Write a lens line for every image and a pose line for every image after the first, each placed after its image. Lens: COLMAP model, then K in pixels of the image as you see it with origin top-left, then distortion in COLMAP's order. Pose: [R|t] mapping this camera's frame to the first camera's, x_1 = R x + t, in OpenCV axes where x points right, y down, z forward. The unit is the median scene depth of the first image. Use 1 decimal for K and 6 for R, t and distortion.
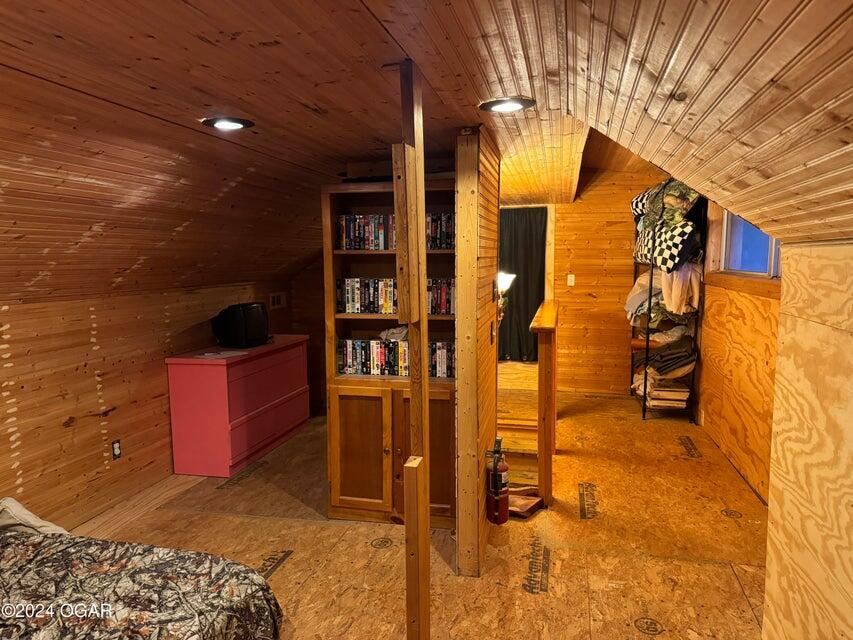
lens RADIAL K [[585.5, 0, 426.5], [0, 585.5, 320.0], [0, 0, 1]] dist [0.067845, -0.067152]
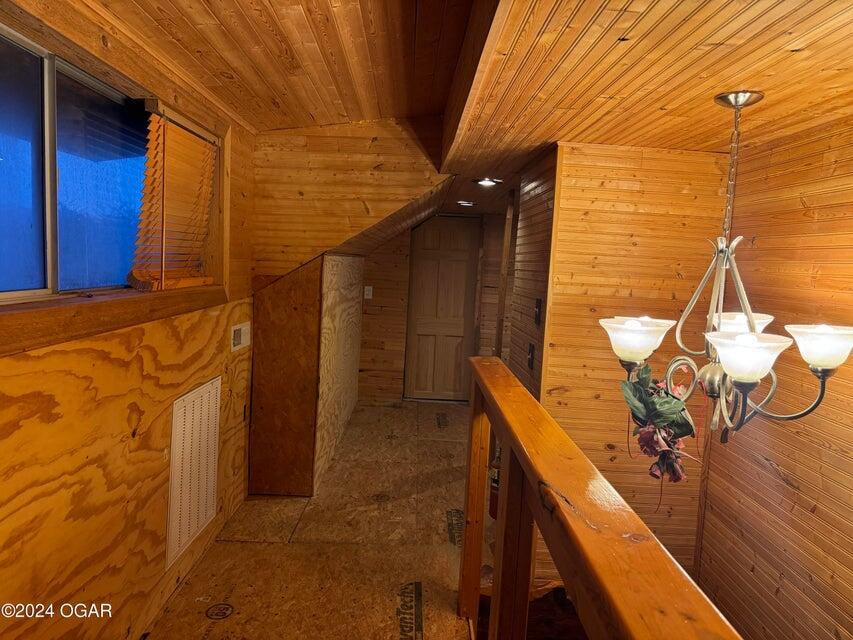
lens RADIAL K [[585.5, 0, 426.5], [0, 585.5, 320.0], [0, 0, 1]] dist [0.067845, -0.067152]
pose [[-0.966700, -0.020248, -0.255111, 0.467477], [-0.074487, 0.975967, 0.204793, -0.189927], [0.244834, 0.216976, -0.944975, 1.687779]]
